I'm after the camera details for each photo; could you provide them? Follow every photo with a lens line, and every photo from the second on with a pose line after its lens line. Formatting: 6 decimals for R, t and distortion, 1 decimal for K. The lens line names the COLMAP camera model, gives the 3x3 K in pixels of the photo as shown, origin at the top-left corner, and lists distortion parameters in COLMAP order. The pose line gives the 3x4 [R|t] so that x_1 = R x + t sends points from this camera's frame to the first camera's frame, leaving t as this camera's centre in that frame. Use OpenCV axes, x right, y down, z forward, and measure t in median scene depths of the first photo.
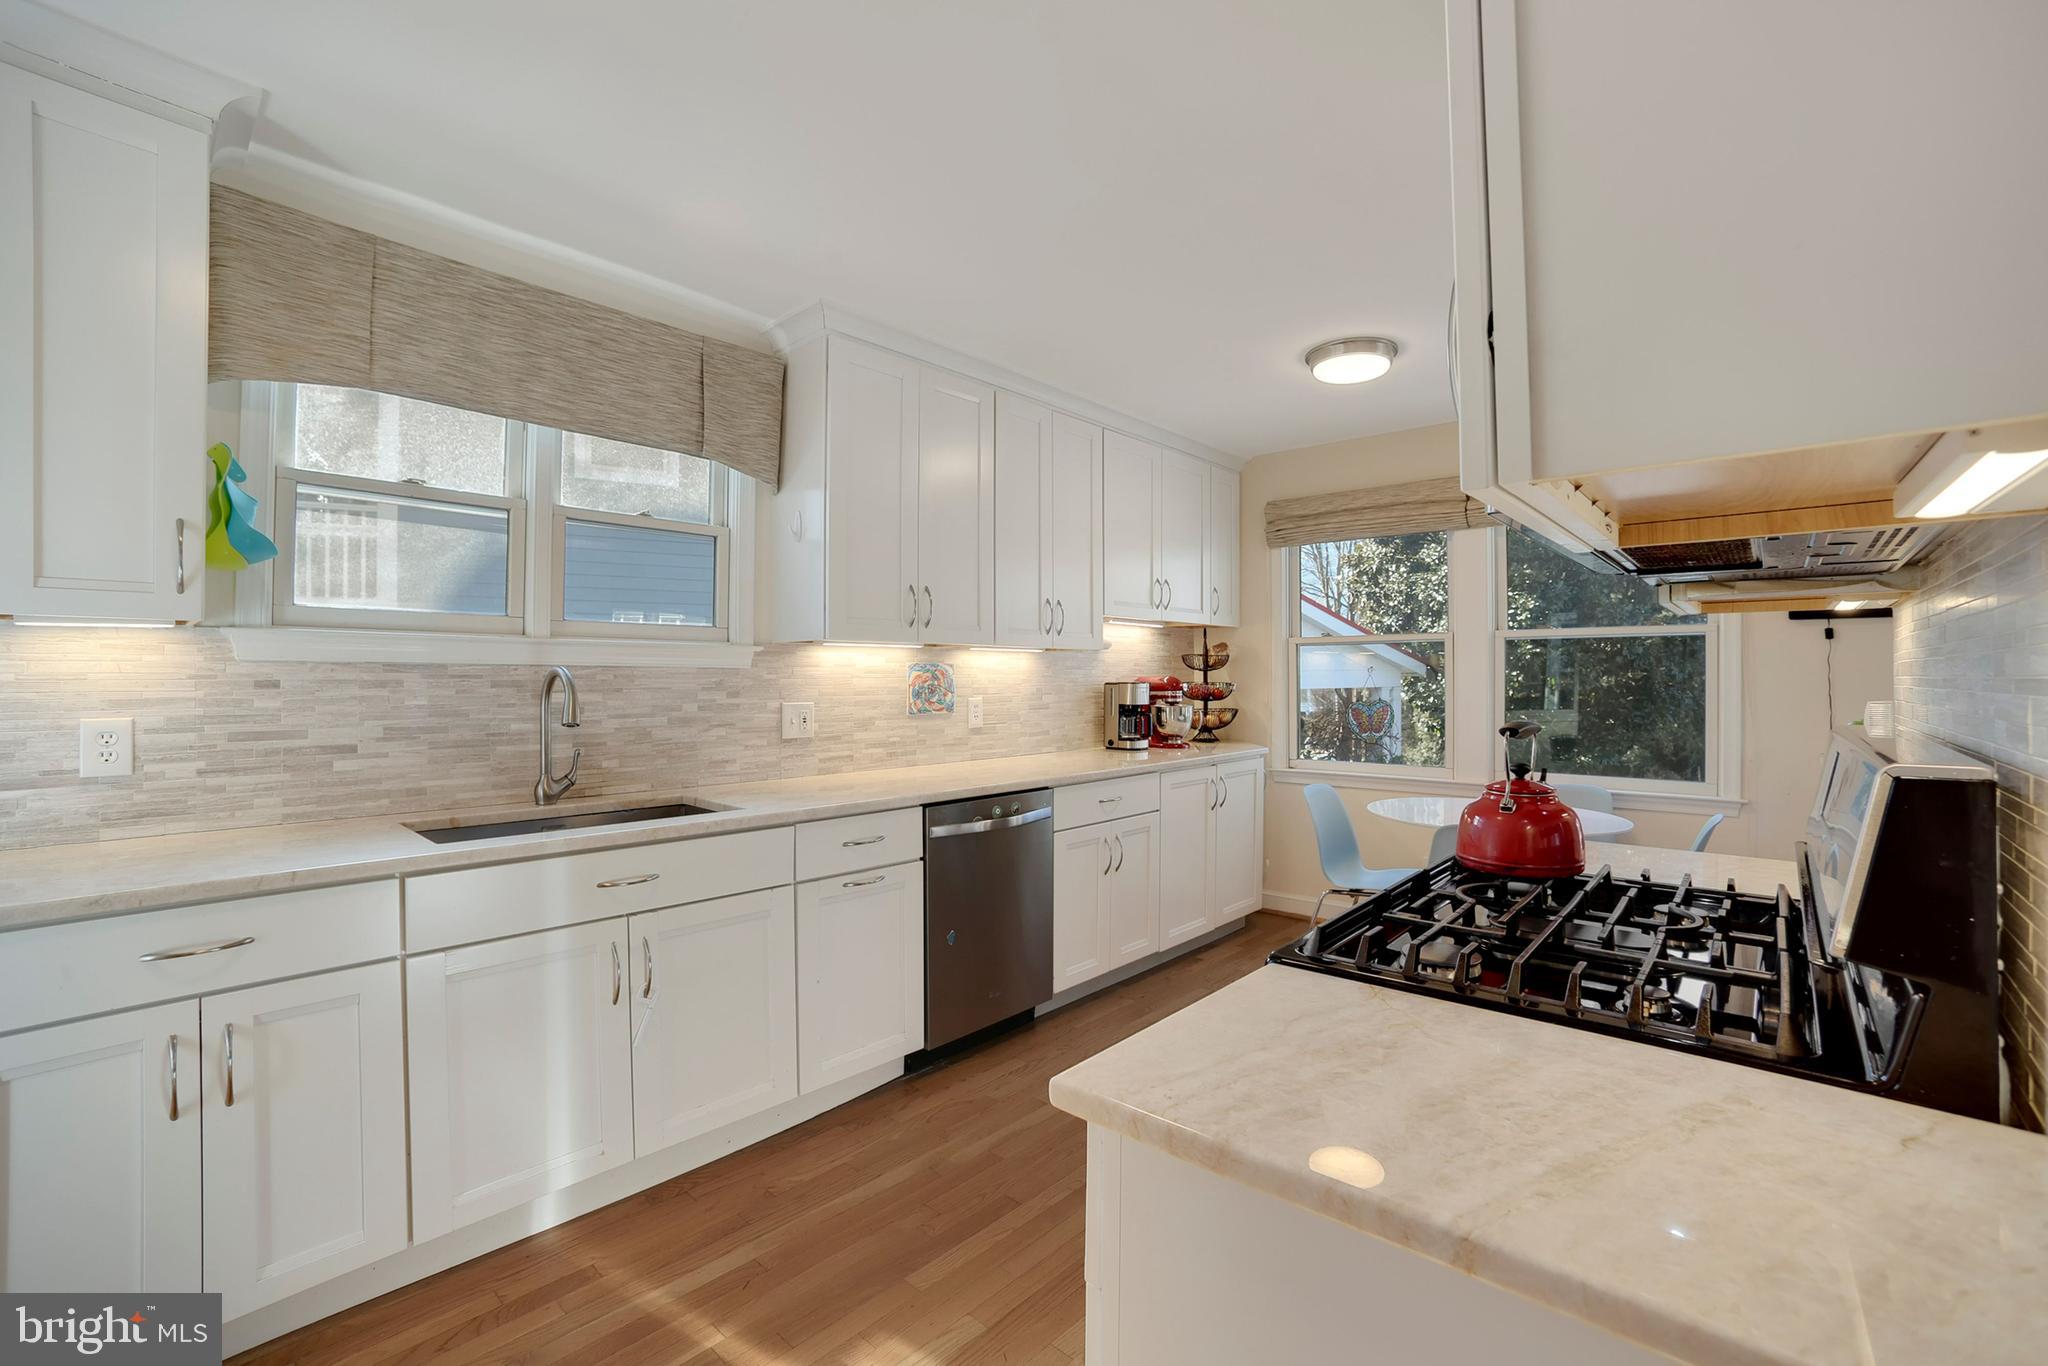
lens RADIAL K [[887.9, 0, 1017.3], [0, 887.9, 672.3], [0, 0, 1]] dist [-0.054315, 0.000300]
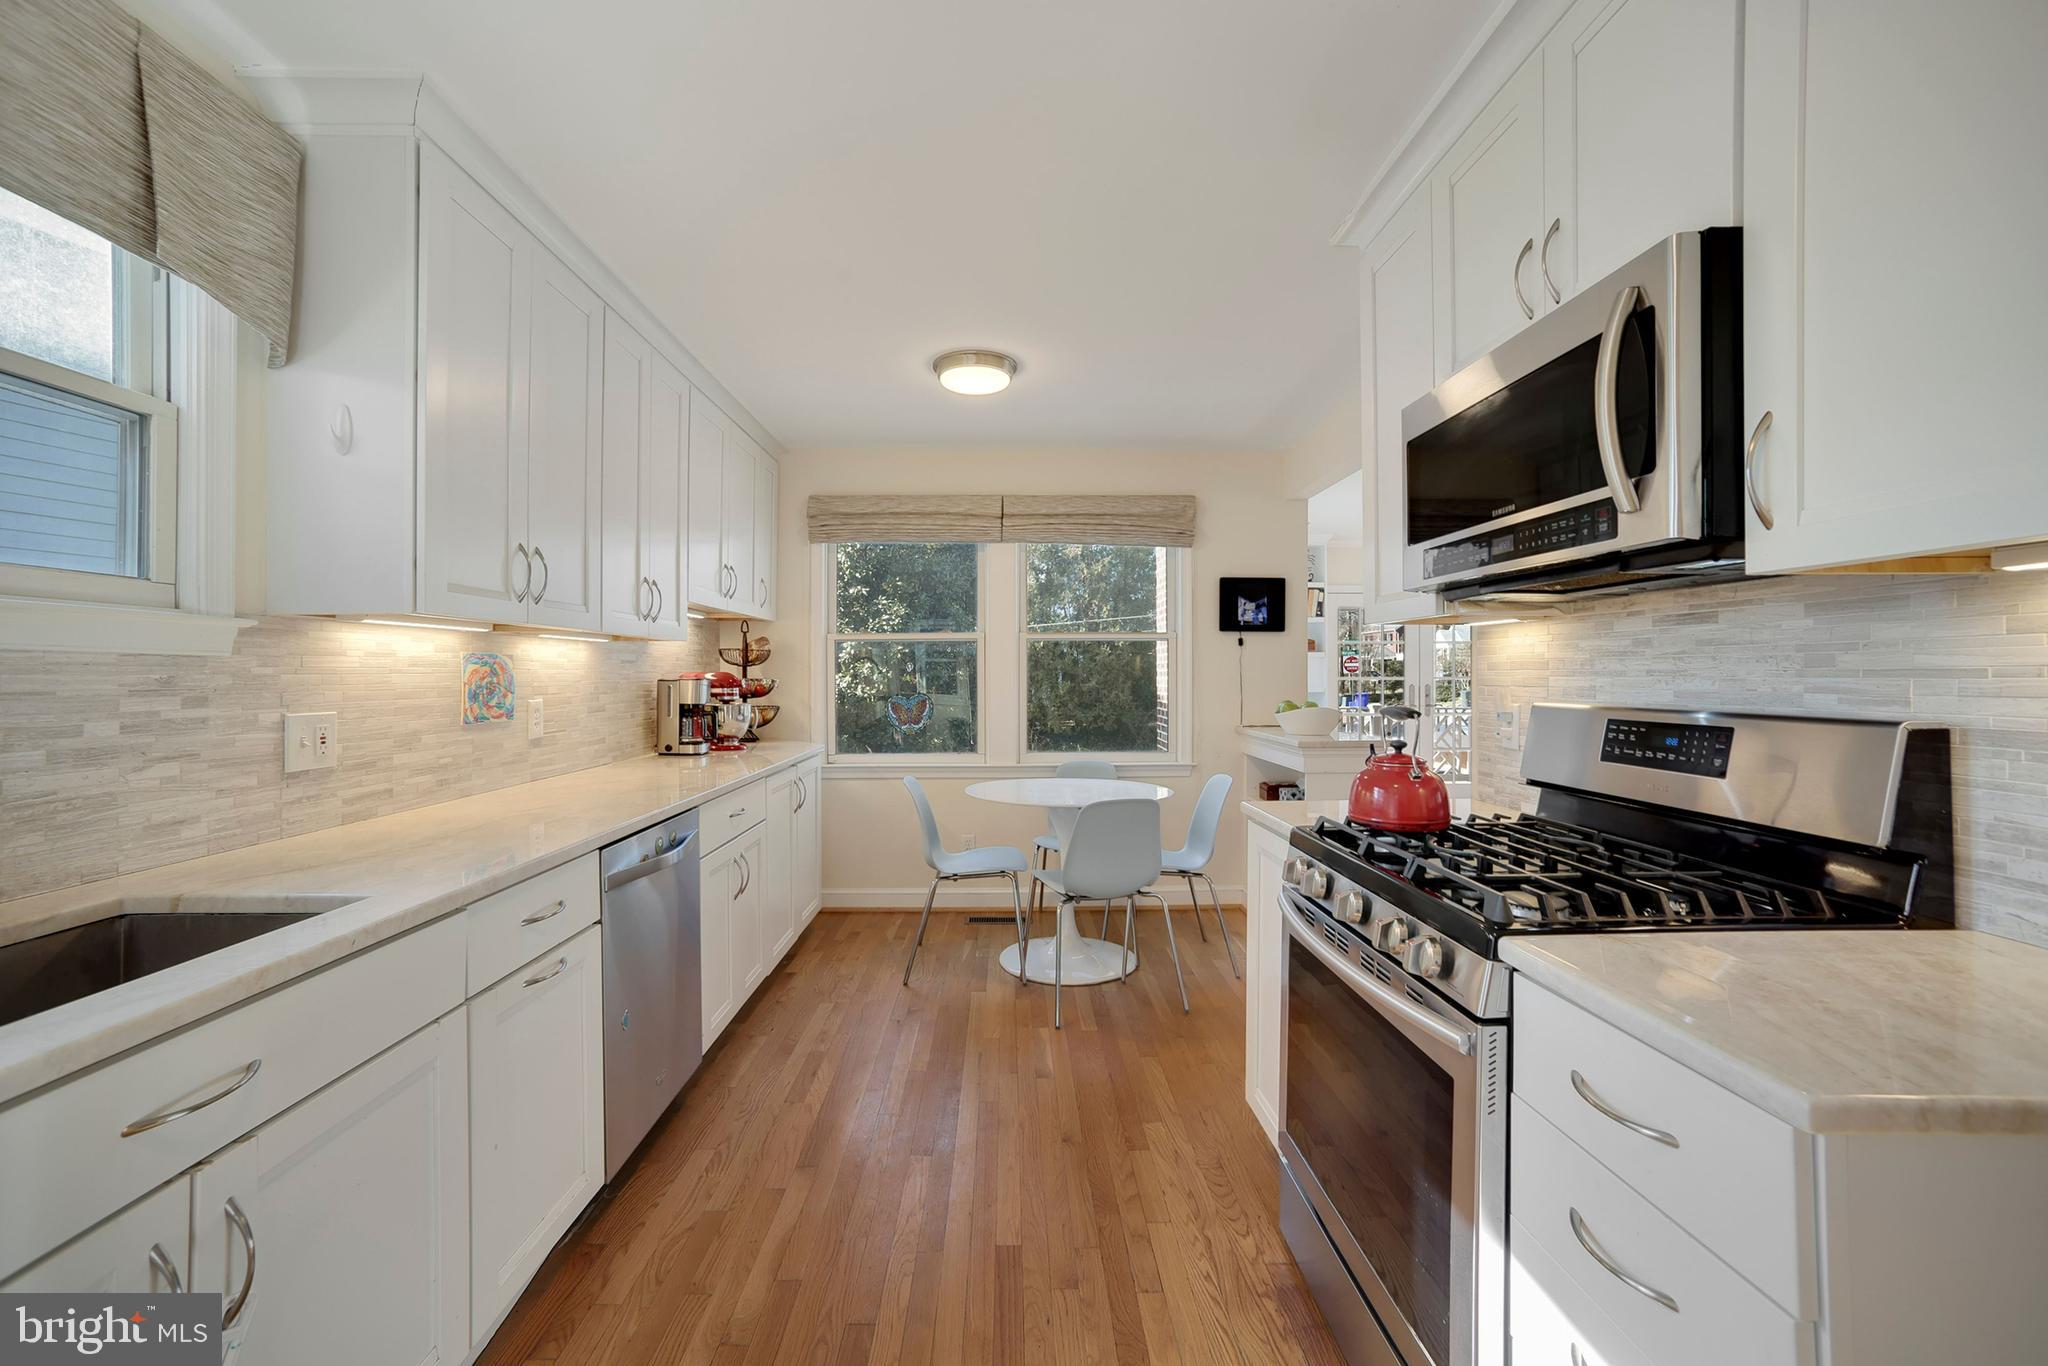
lens RADIAL K [[844.0, 0, 1024.1], [0, 844.0, 677.9], [0, 0, 1]] dist [0.005067, 0.002599]
pose [[0.730589, -0.004173, 0.682805, -0.269292], [-0.002388, 0.999960, 0.008667, 0.003375], [-0.682813, -0.007963, 0.730549, 0.209816]]
